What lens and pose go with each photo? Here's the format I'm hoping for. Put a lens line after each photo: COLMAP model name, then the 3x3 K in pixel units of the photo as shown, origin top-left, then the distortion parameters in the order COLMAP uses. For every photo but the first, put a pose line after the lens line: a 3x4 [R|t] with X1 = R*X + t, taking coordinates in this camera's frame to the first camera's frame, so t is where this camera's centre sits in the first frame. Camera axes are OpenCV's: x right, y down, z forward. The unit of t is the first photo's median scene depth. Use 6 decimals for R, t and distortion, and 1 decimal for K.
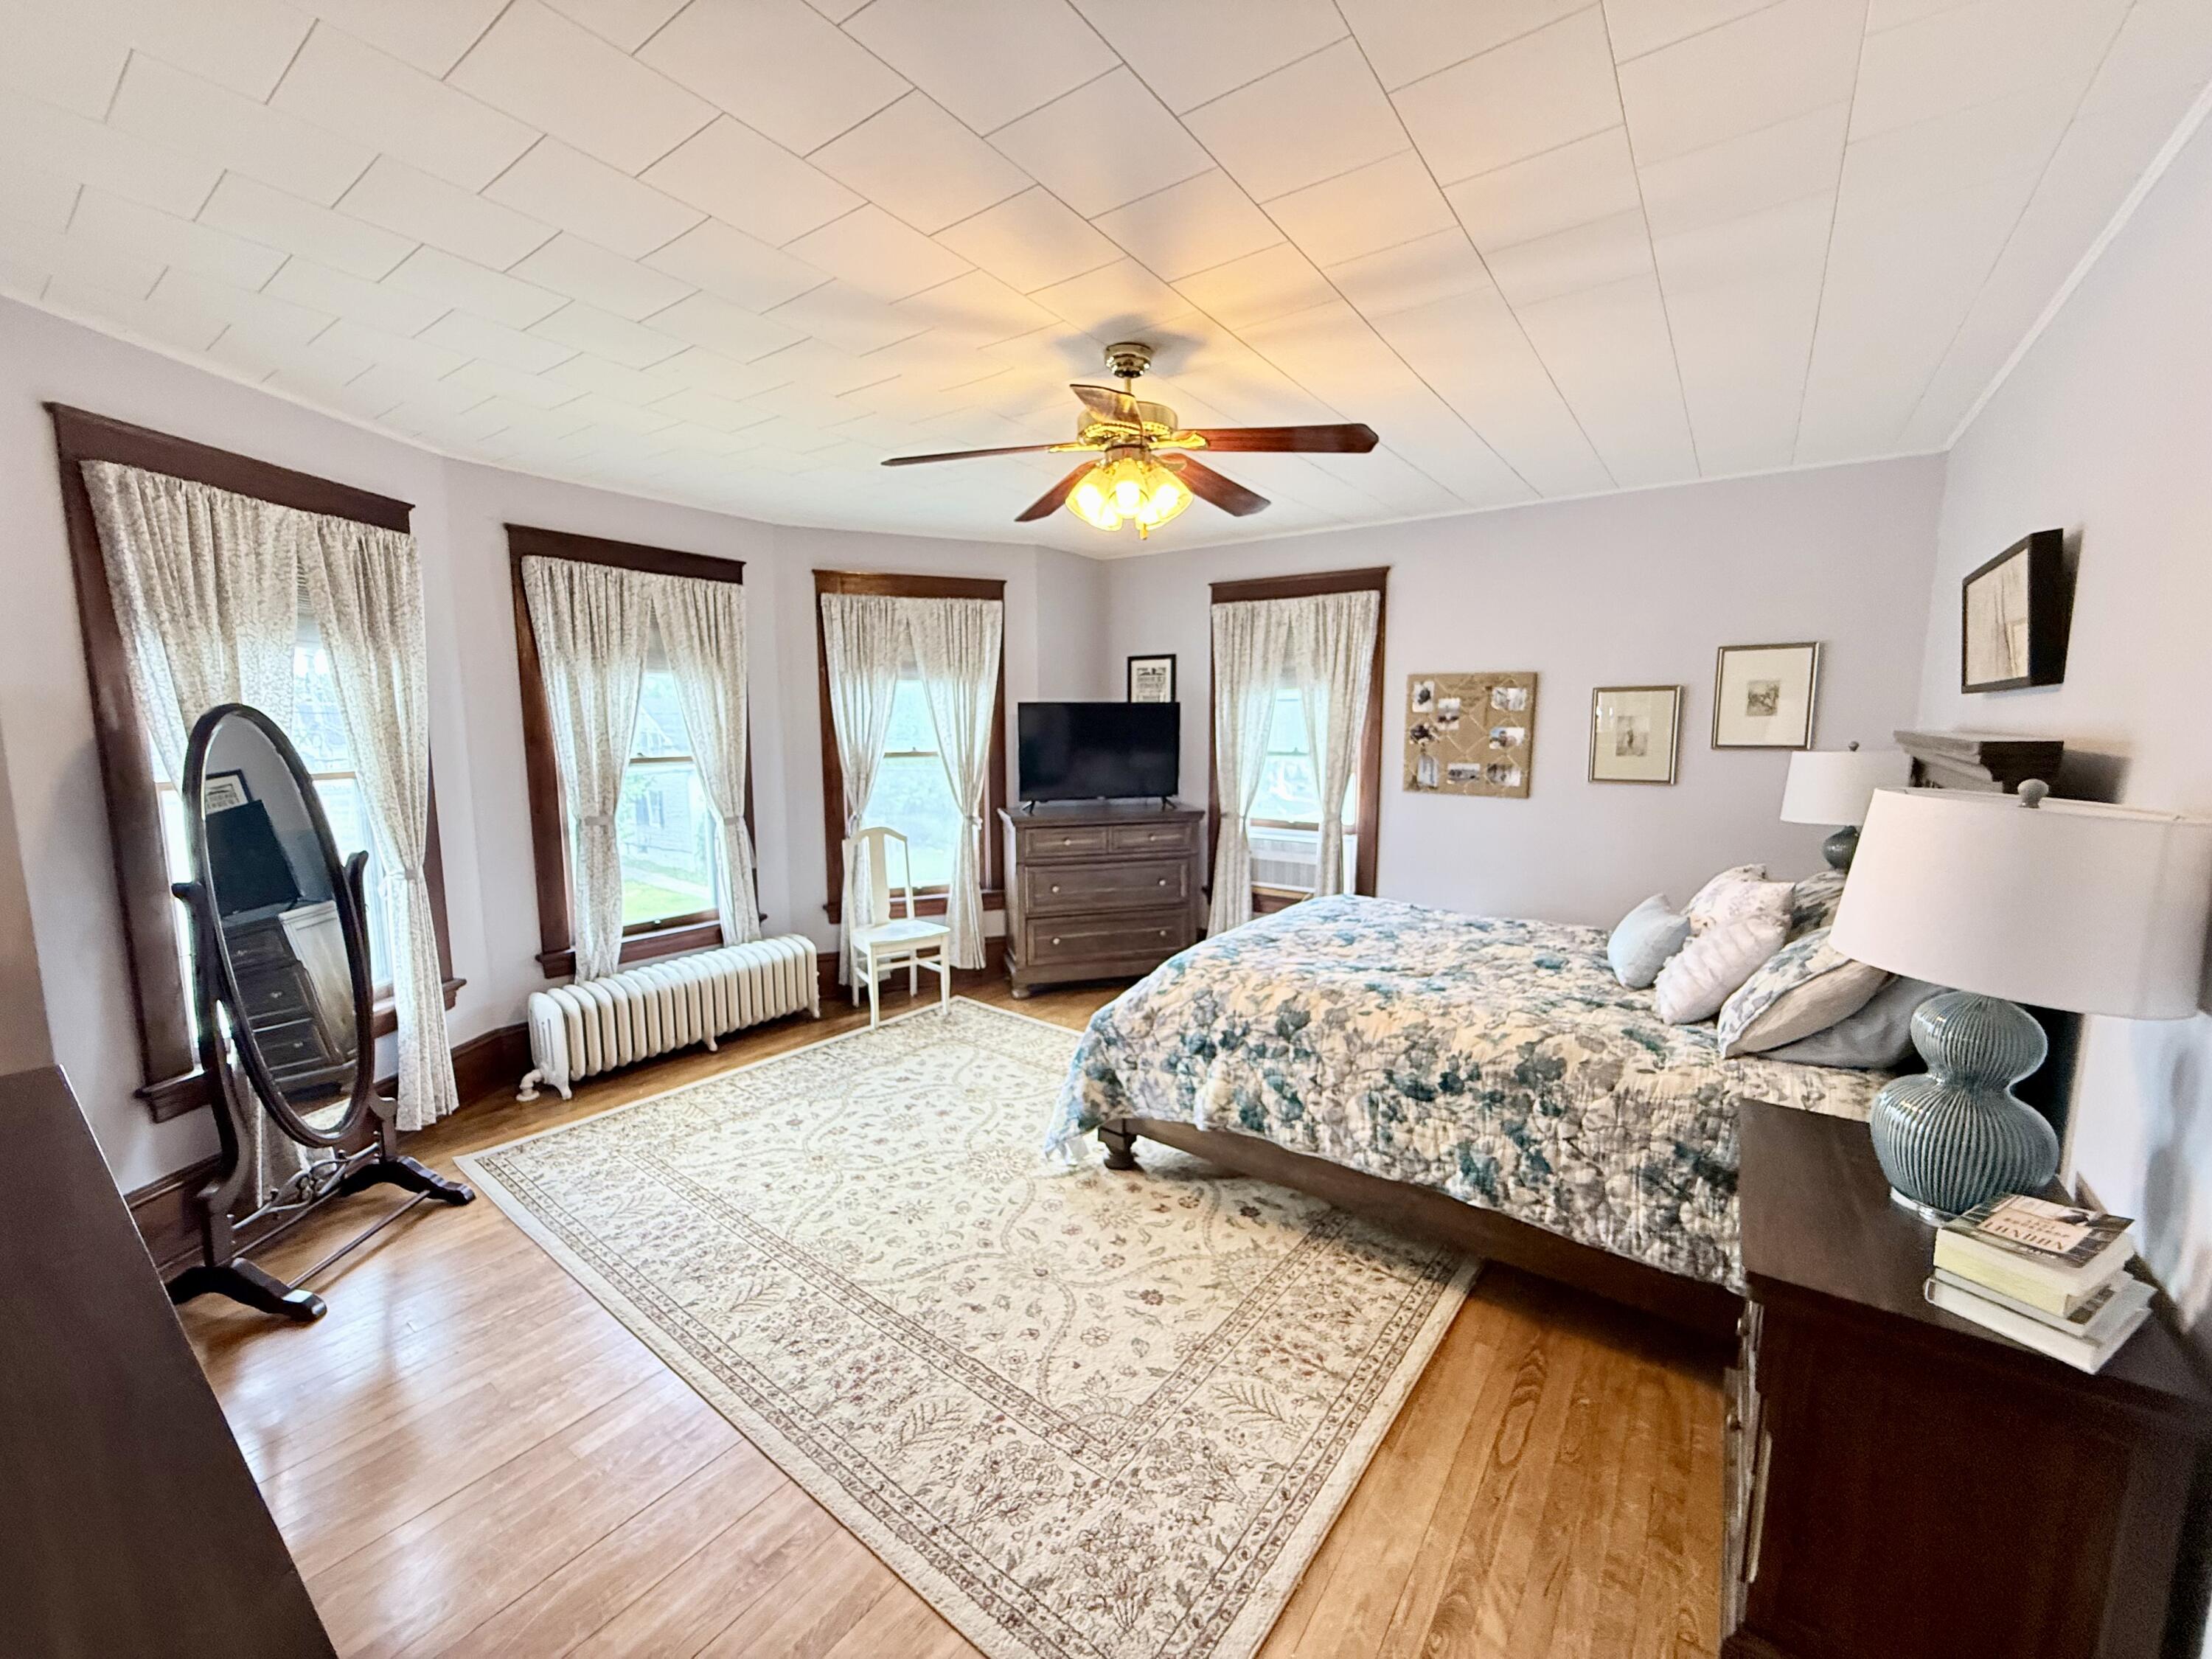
lens RADIAL K [[894.8, 0, 1106.0], [0, 894.8, 829.5], [0, 0, 1]] dist [-0.002661, 0.000030]
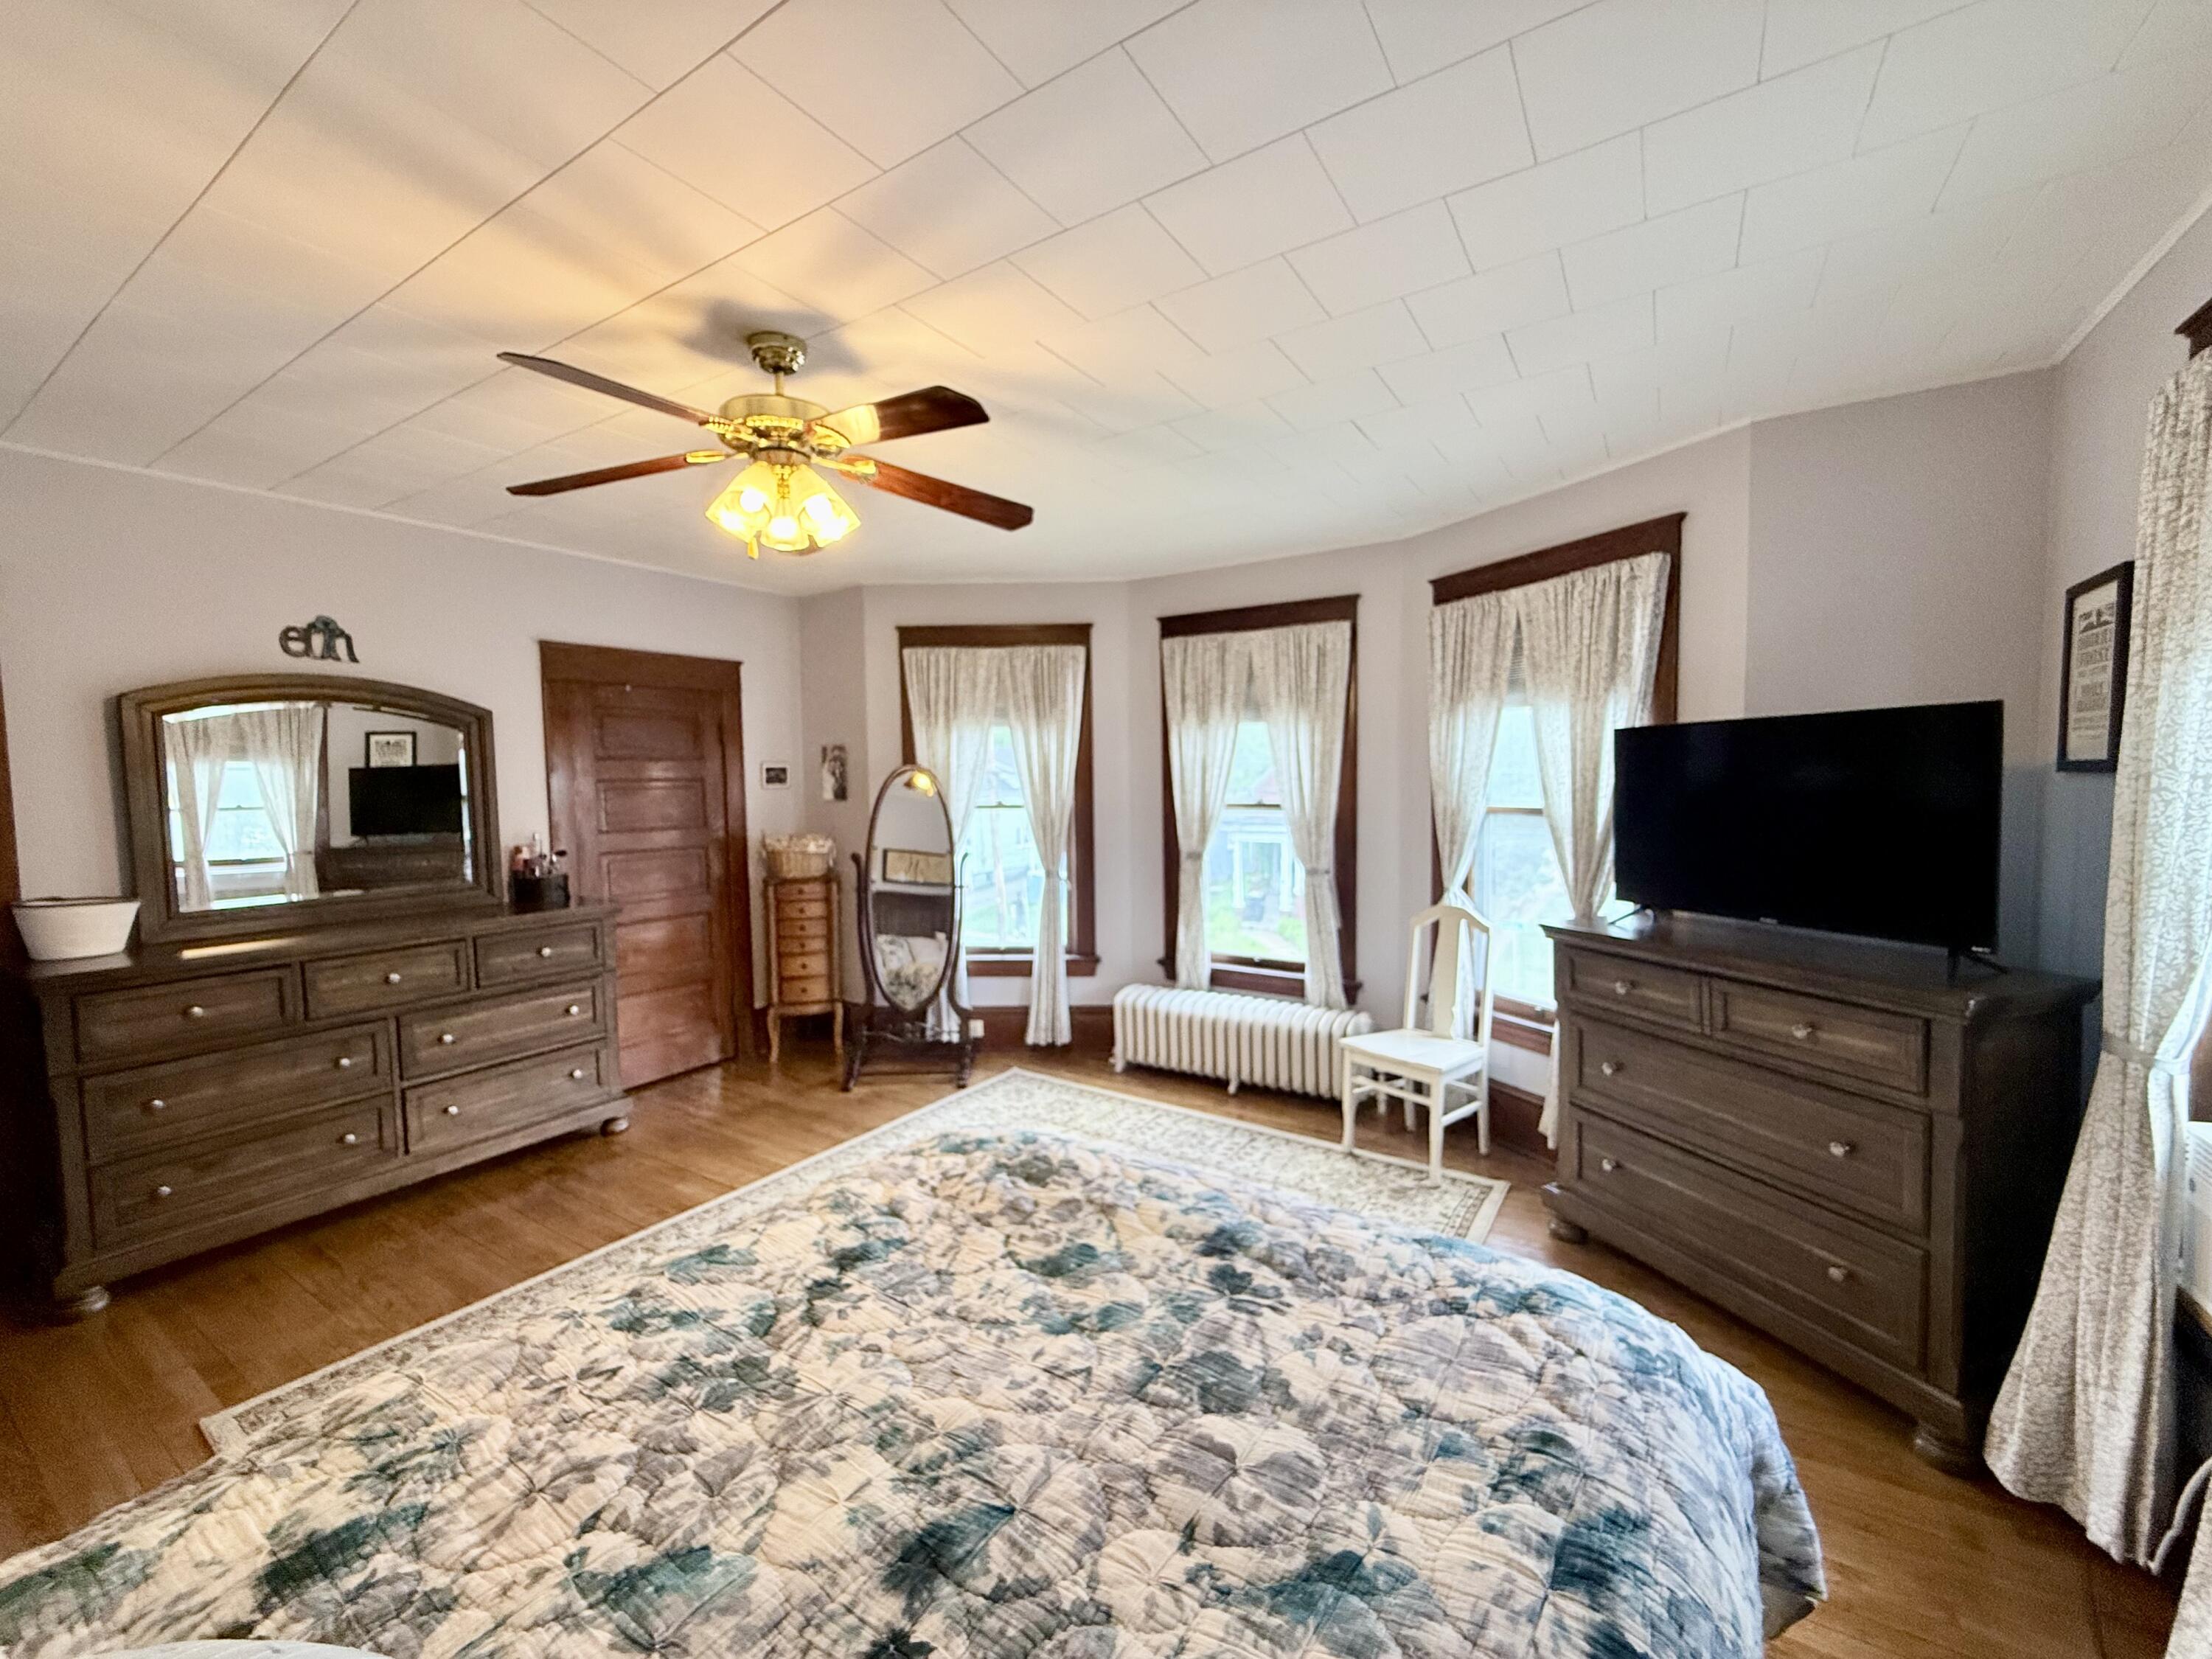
lens RADIAL K [[894.8, 0, 1106.0], [0, 894.8, 829.5], [0, 0, 1]] dist [-0.002661, 0.000030]
pose [[0.049407, 0.057714, -0.997110, 0.555438], [-0.102316, 0.993369, 0.052428, -0.089012], [0.993524, 0.099430, 0.054984, 0.785852]]
